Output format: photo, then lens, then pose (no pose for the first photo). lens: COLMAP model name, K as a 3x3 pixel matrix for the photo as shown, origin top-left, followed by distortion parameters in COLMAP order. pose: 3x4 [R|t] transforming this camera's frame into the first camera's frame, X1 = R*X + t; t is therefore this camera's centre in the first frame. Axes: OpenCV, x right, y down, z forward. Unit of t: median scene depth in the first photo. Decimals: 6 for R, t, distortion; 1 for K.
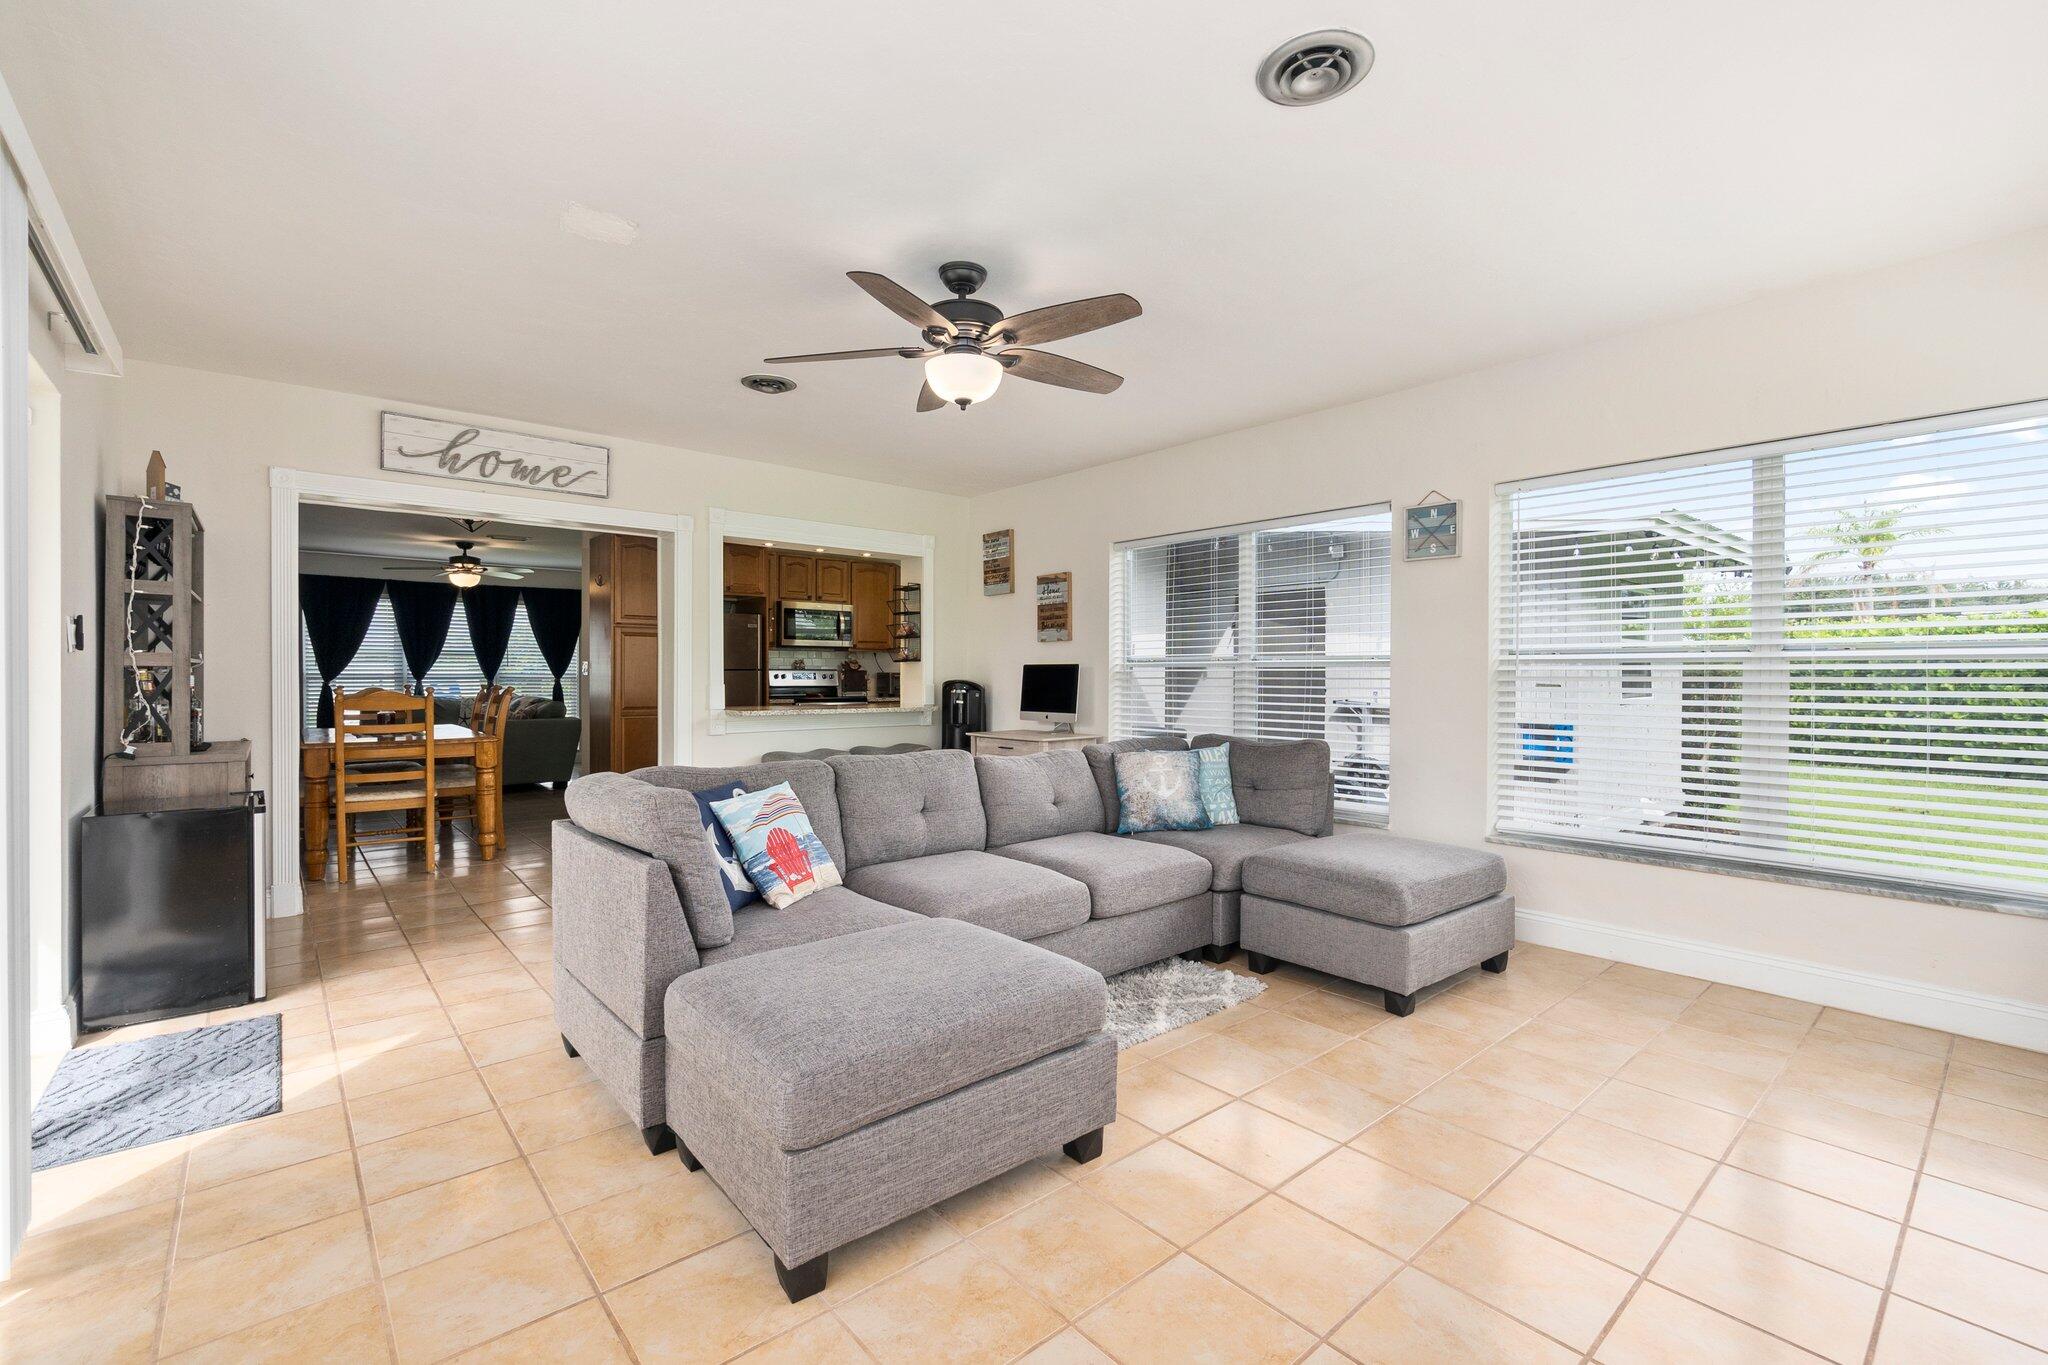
lens RADIAL K [[894.1, 0, 1008.0], [0, 894.1, 685.4], [0, 0, 1]] dist [0.003656, -0.000409]
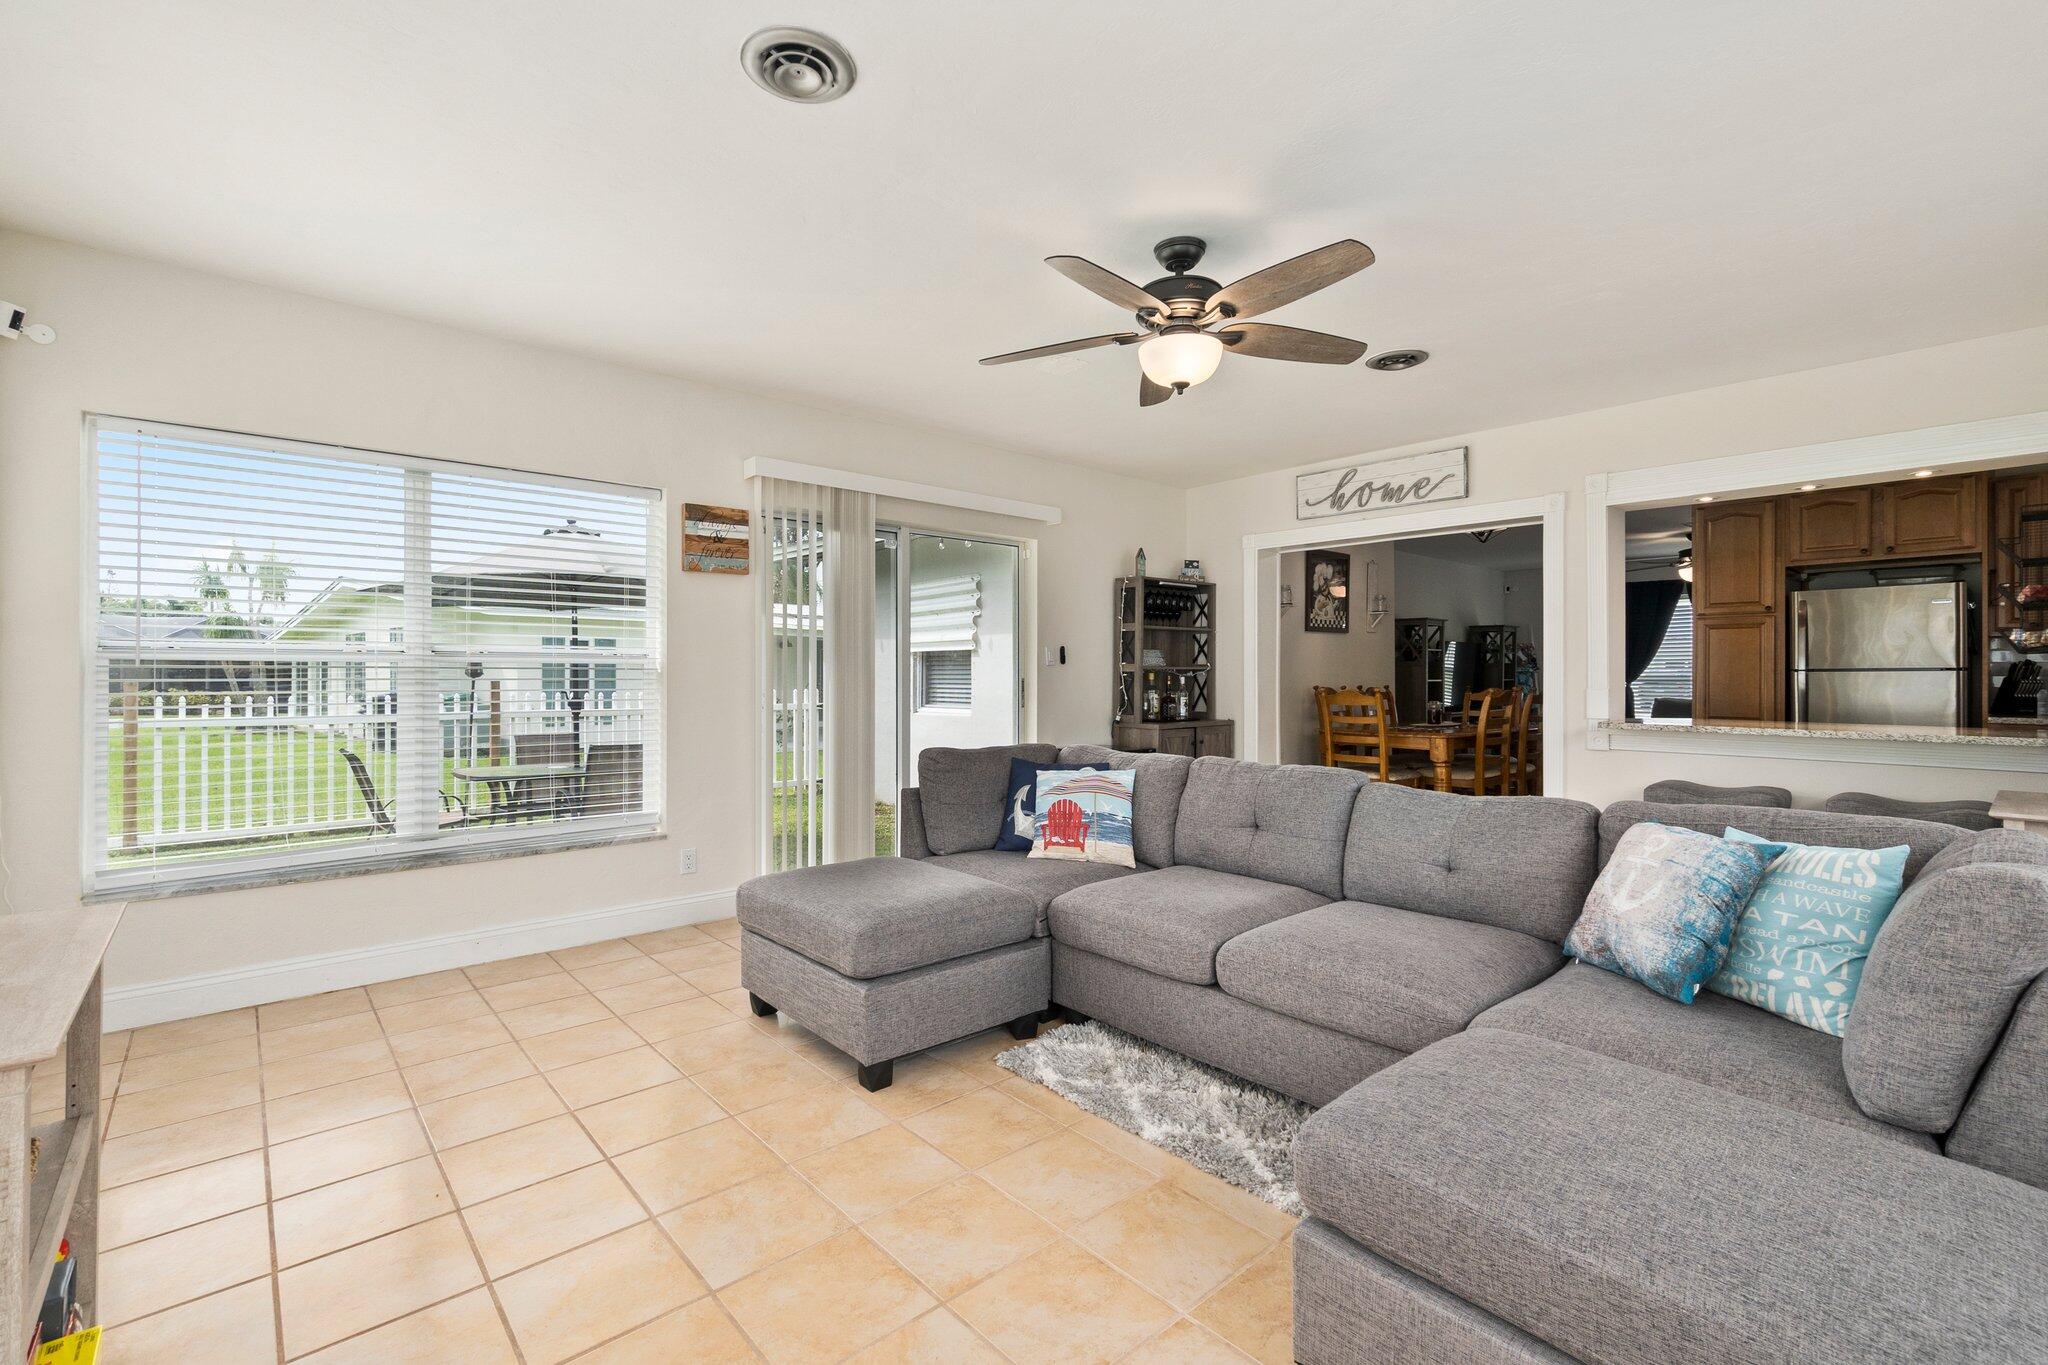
lens RADIAL K [[894.1, 0, 1010.1], [0, 894.1, 680.8], [0, 0, 1]] dist [0.003656, -0.000409]
pose [[0.015156, 0.004958, -0.999873, 0.515377], [-0.012257, 0.999913, 0.004772, -0.005460], [0.999810, 0.012183, 0.015215, 0.472465]]
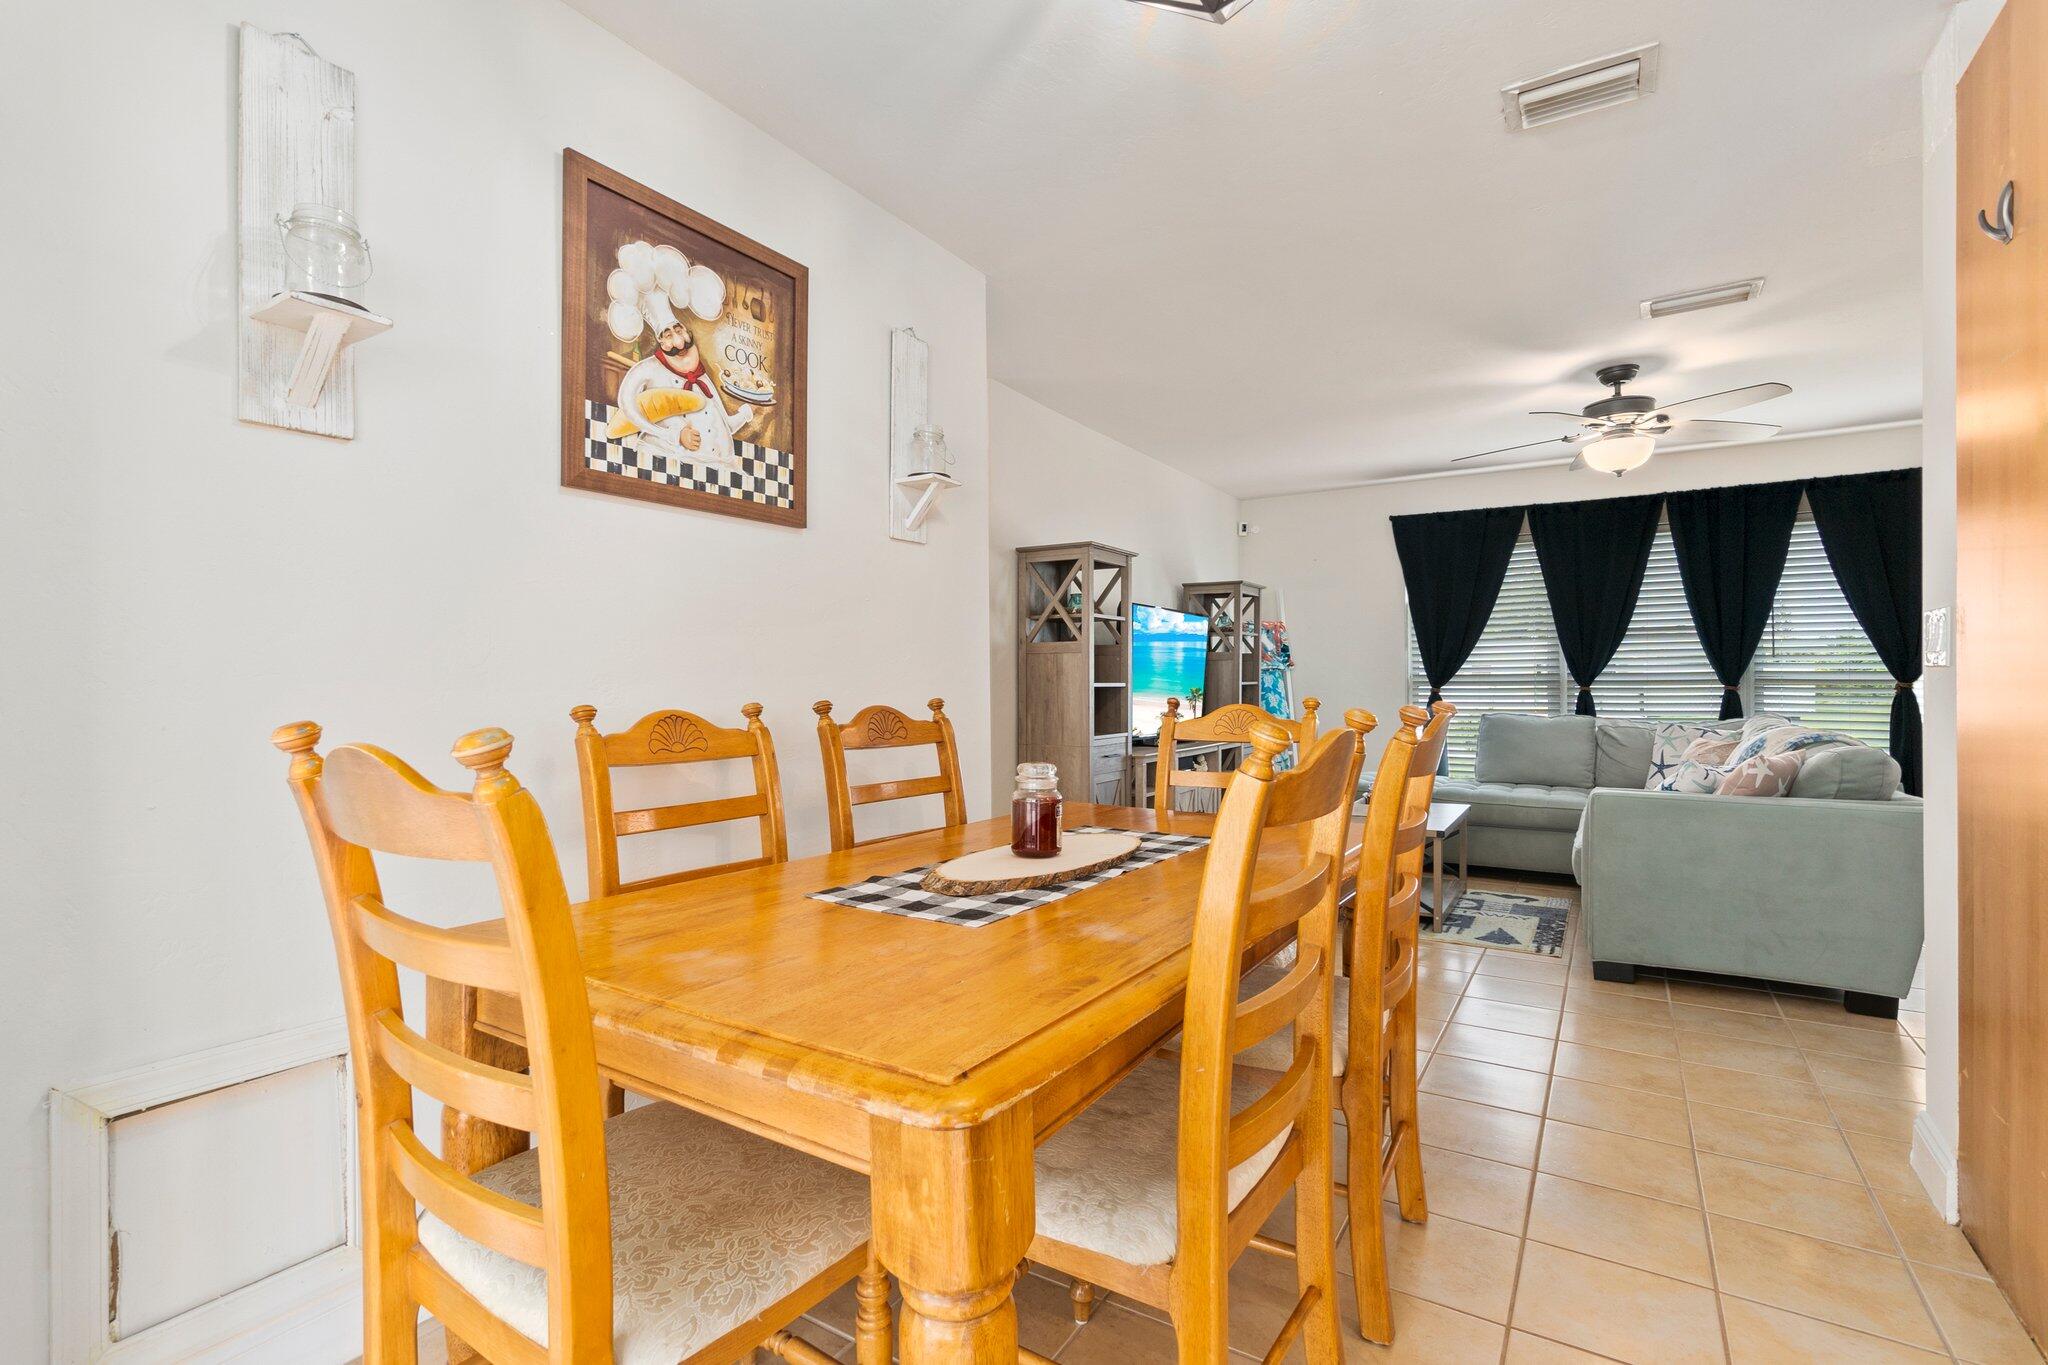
lens RADIAL K [[939.9, 0, 1020.5], [0, 939.9, 681.5], [0, 0, 1]] dist [-0.001309, -0.000046]
pose [[0.301891, -0.003599, -0.953336, -0.441918], [-0.006915, 0.999958, -0.005965, -0.005891], [0.953318, 0.008394, 0.301853, 0.995706]]
